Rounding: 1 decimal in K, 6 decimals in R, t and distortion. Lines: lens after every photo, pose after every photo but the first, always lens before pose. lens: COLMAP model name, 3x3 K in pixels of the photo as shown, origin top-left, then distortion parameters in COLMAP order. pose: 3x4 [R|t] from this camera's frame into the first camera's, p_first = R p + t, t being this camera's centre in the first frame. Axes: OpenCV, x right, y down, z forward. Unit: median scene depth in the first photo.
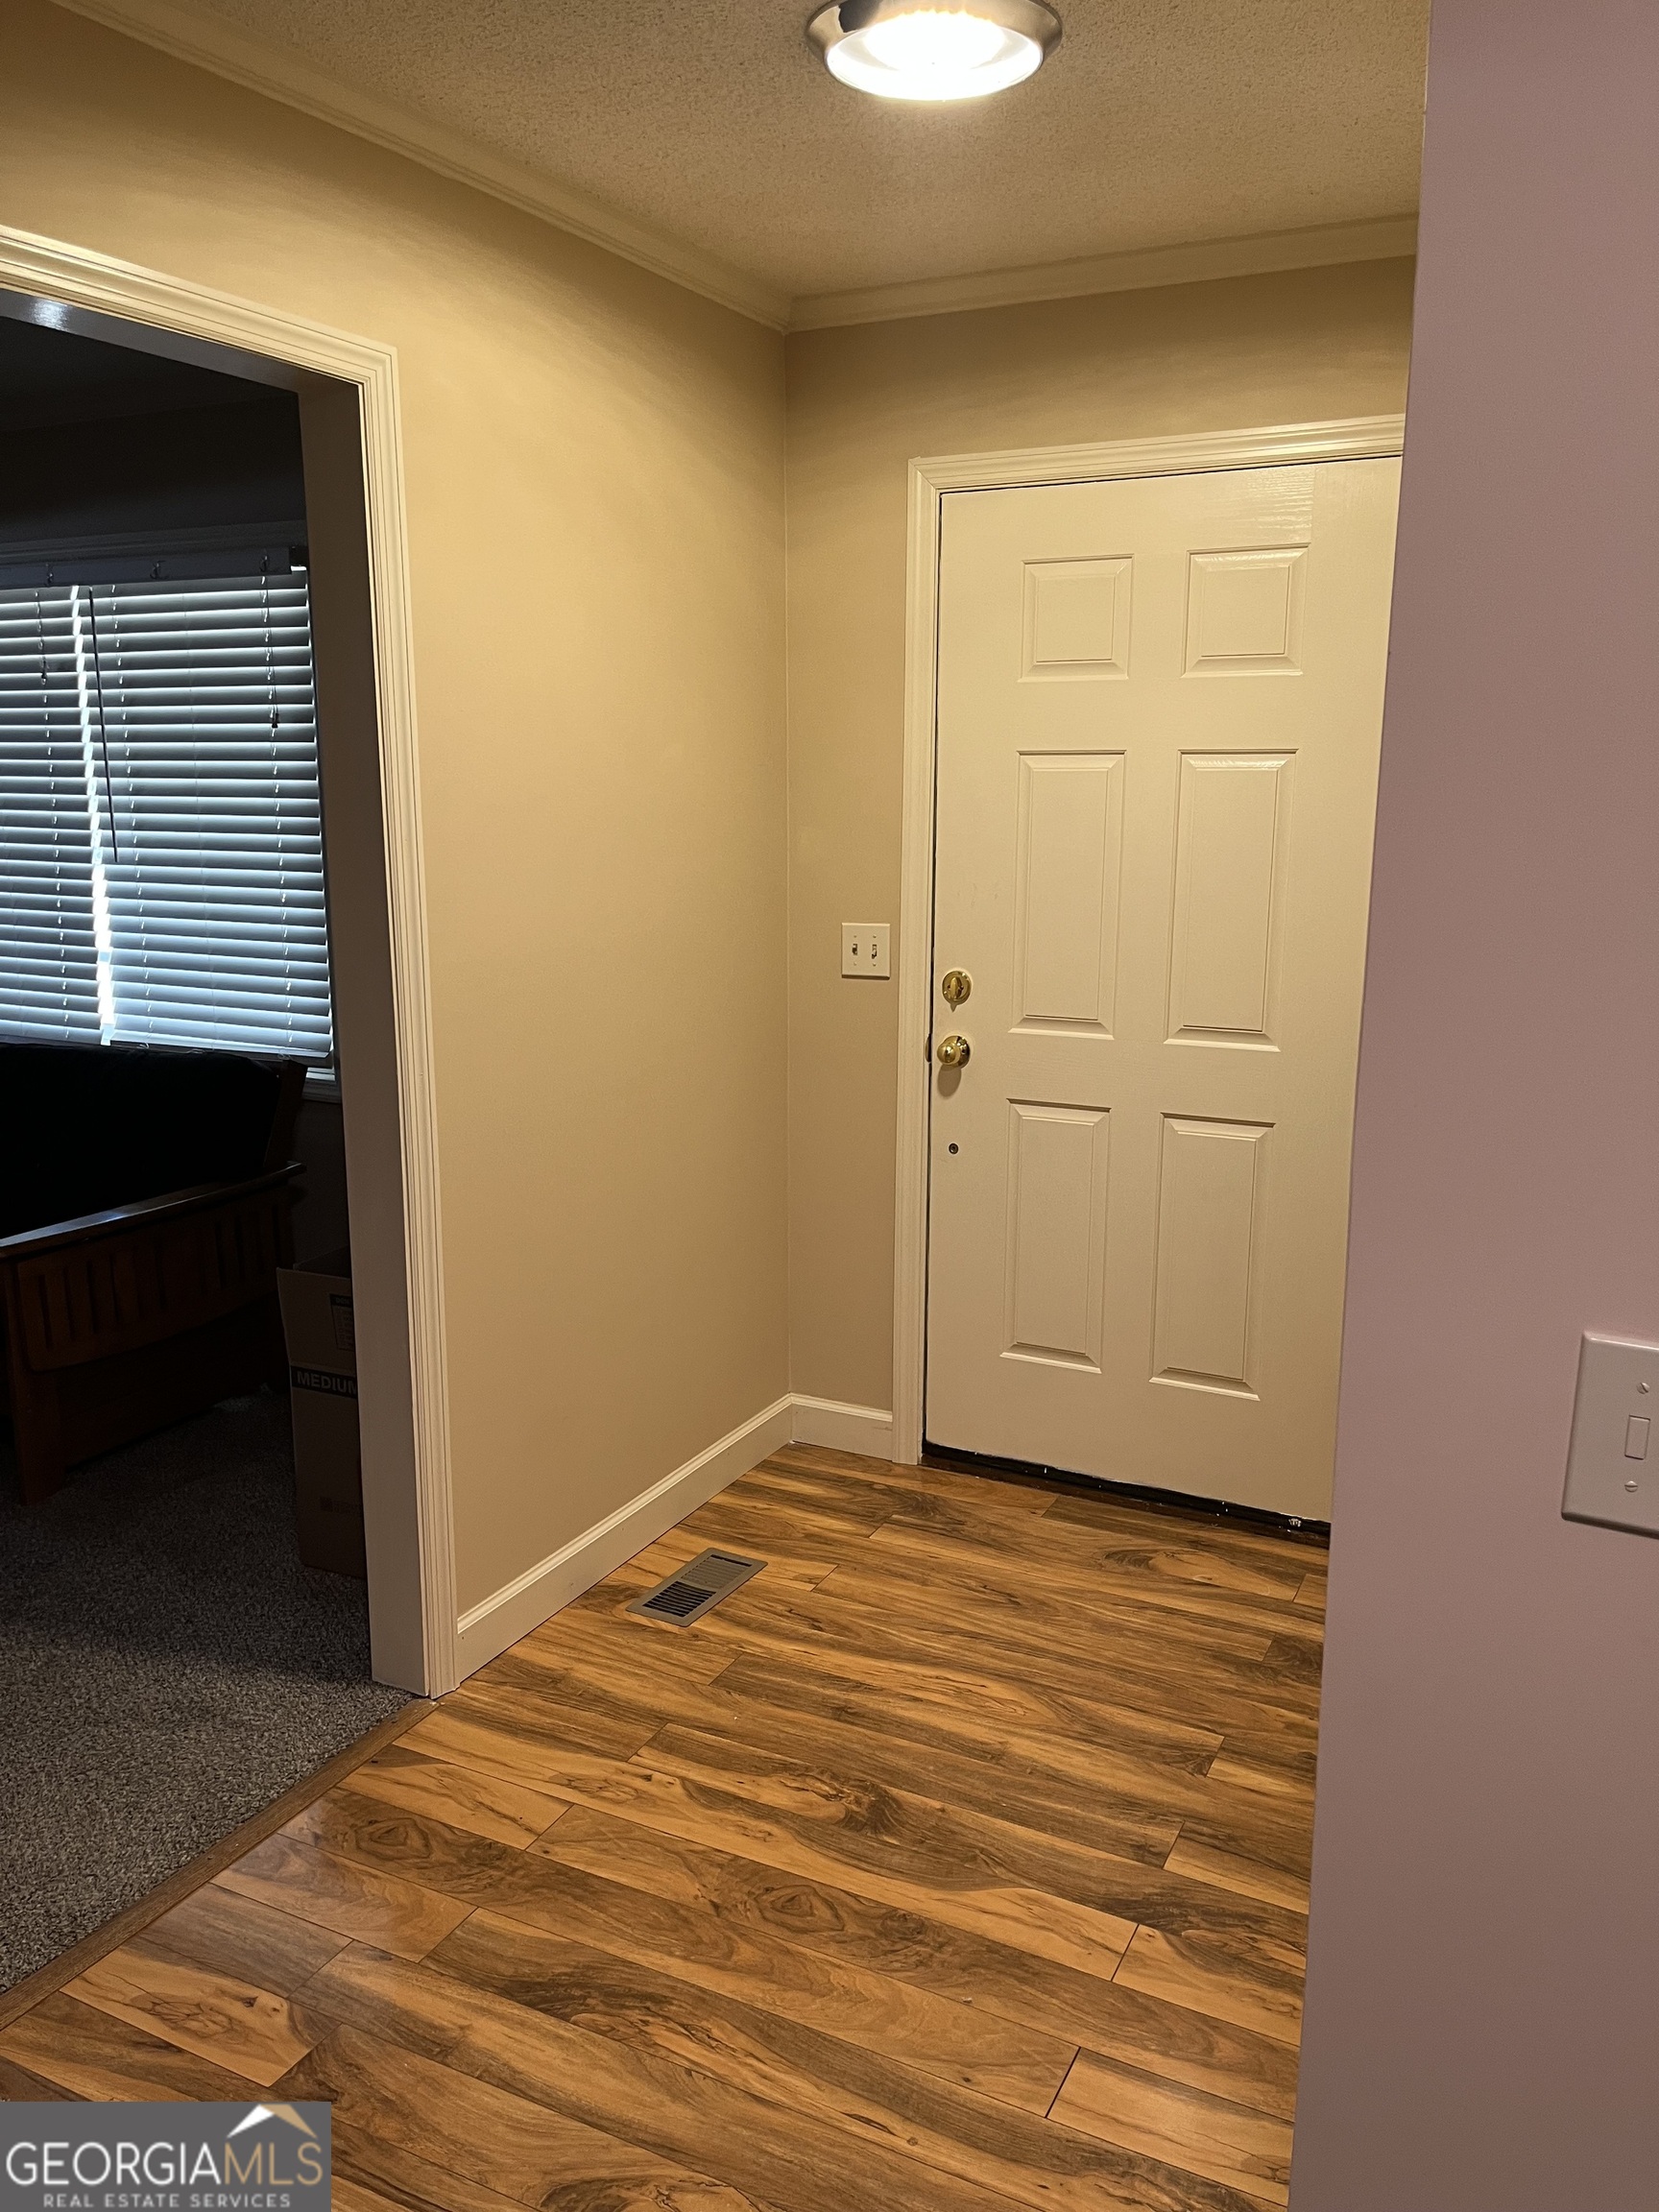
lens RADIAL K [[1696.1, 0, 829.5], [0, 1696.1, 1106.0], [0, 0, 1]] dist [0.060145, -0.053617]
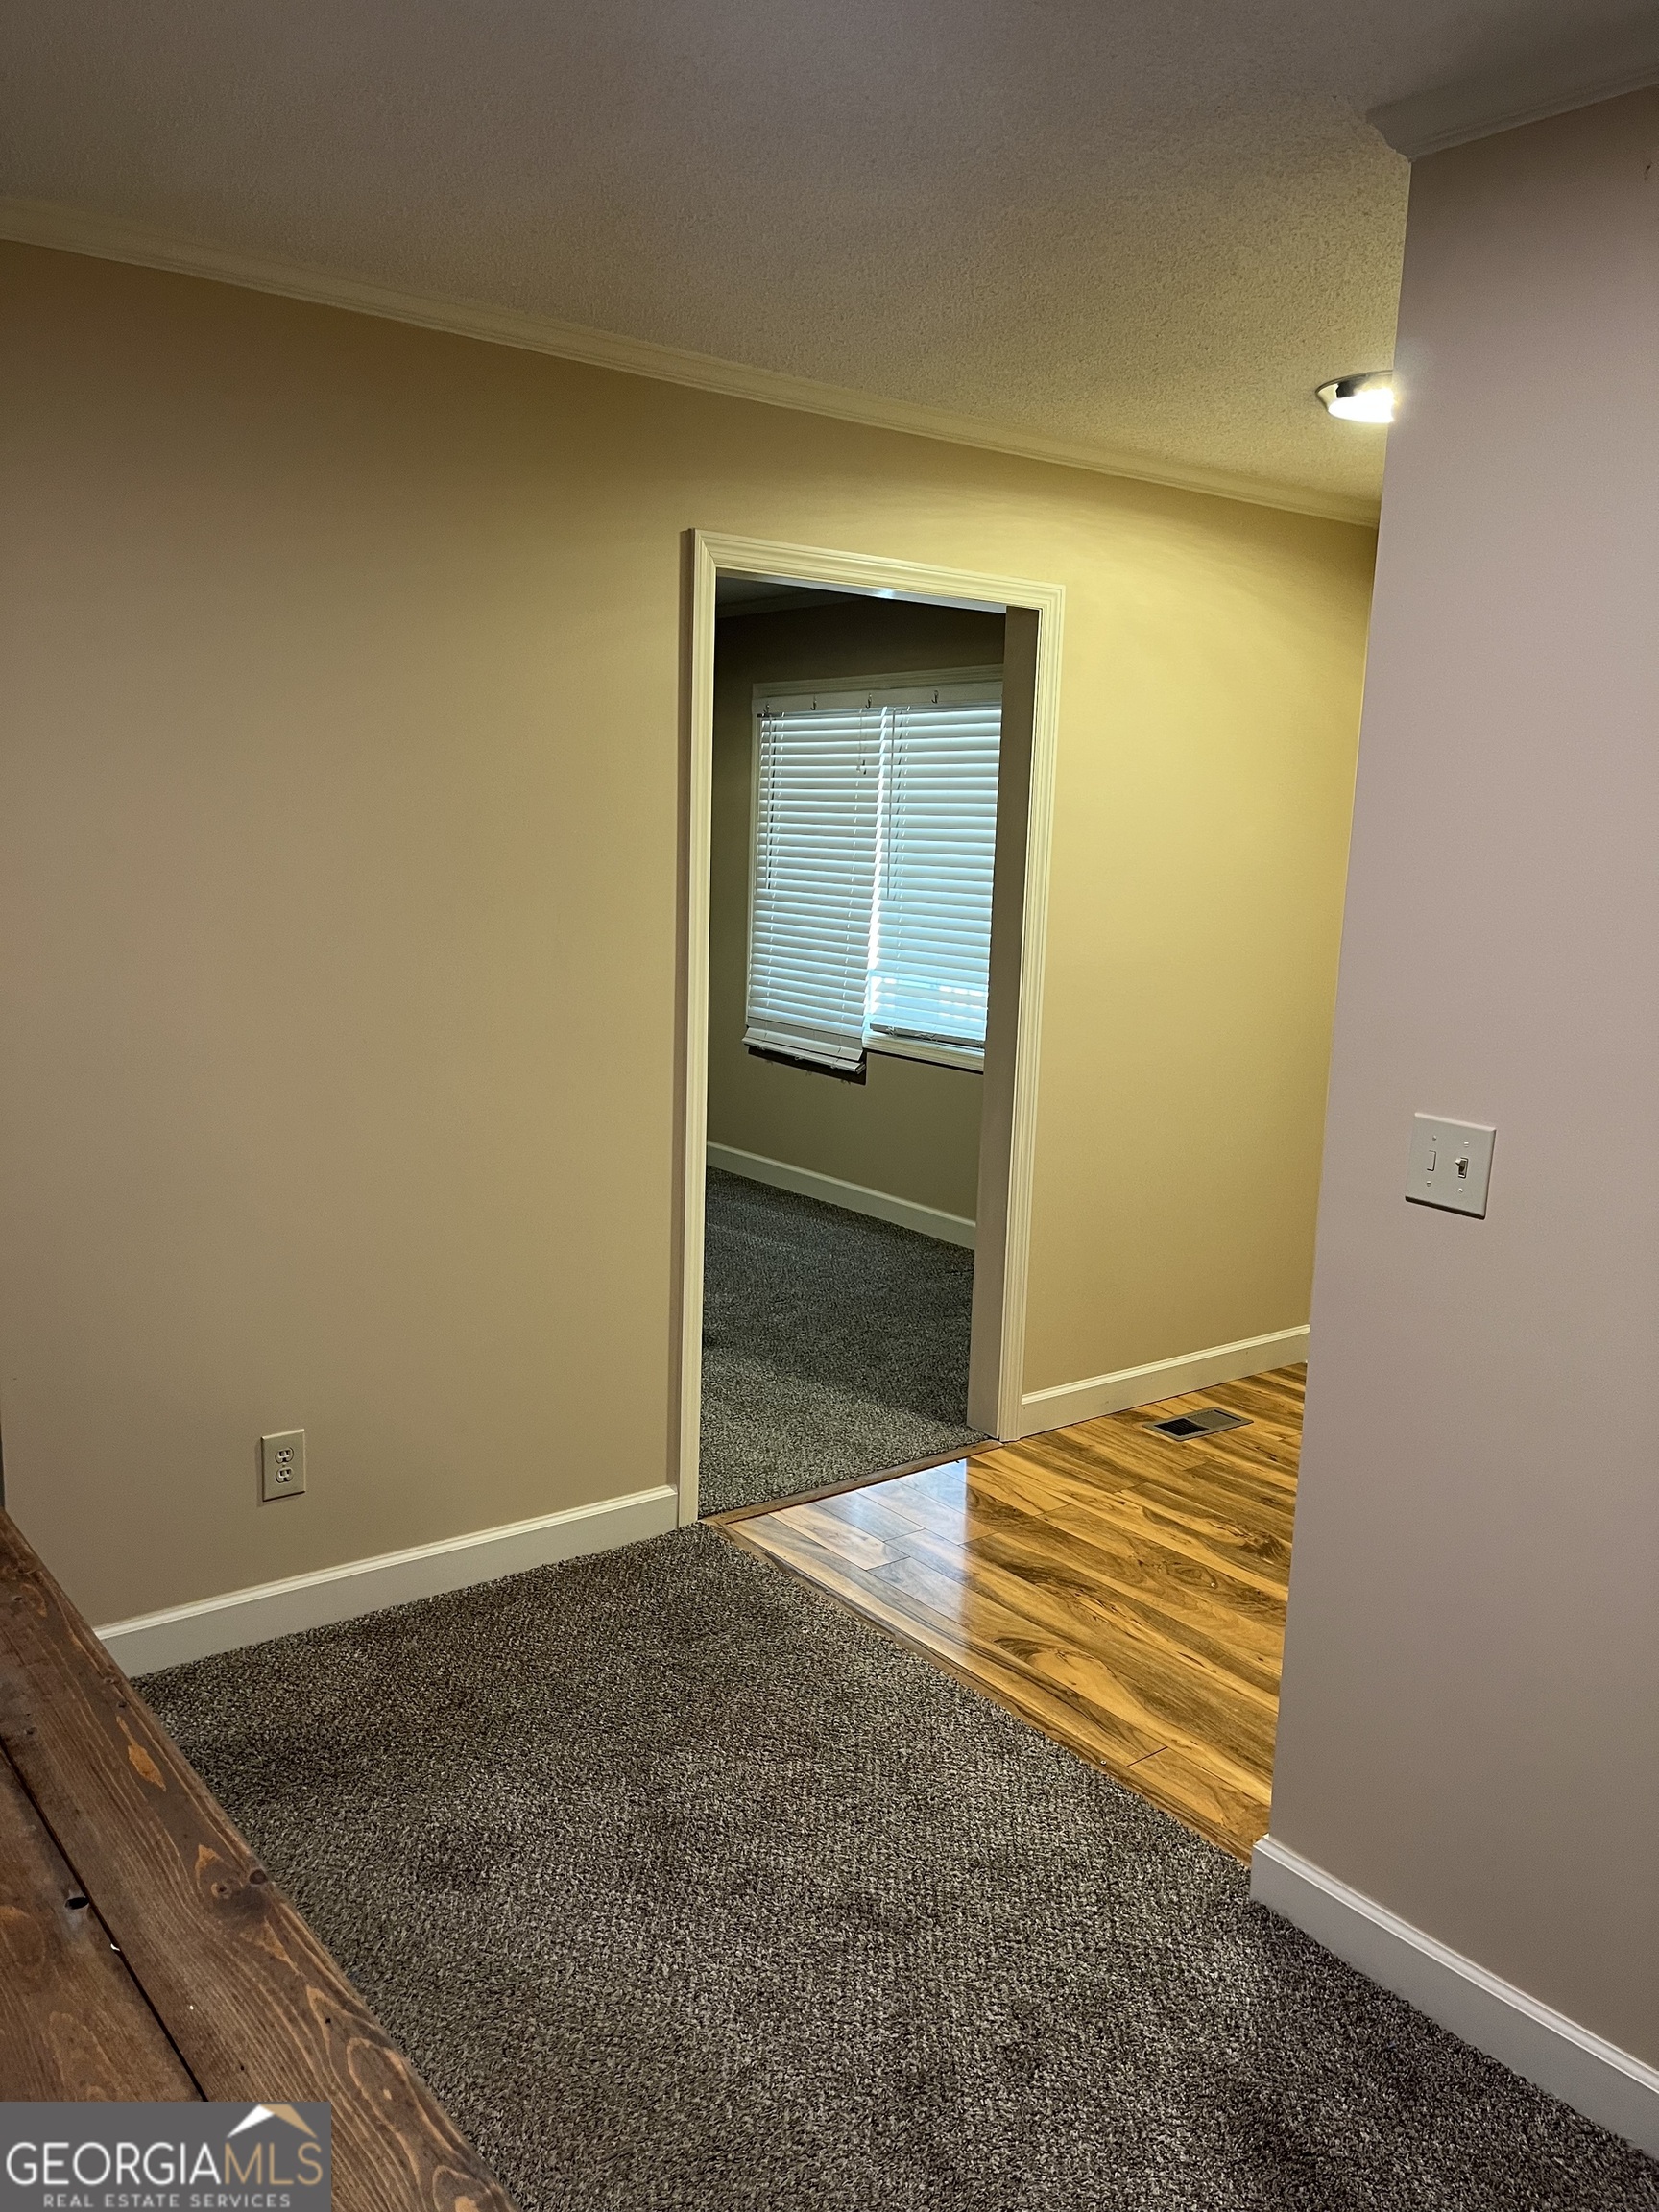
lens RADIAL K [[1696.1, 0, 829.5], [0, 1696.1, 1106.0], [0, 0, 1]] dist [0.060145, -0.053617]
pose [[0.901438, 0.098139, -0.421638, 0.261038], [-0.114103, 0.993387, -0.012729, 0.090409], [0.417601, 0.059584, 0.906675, -0.499885]]
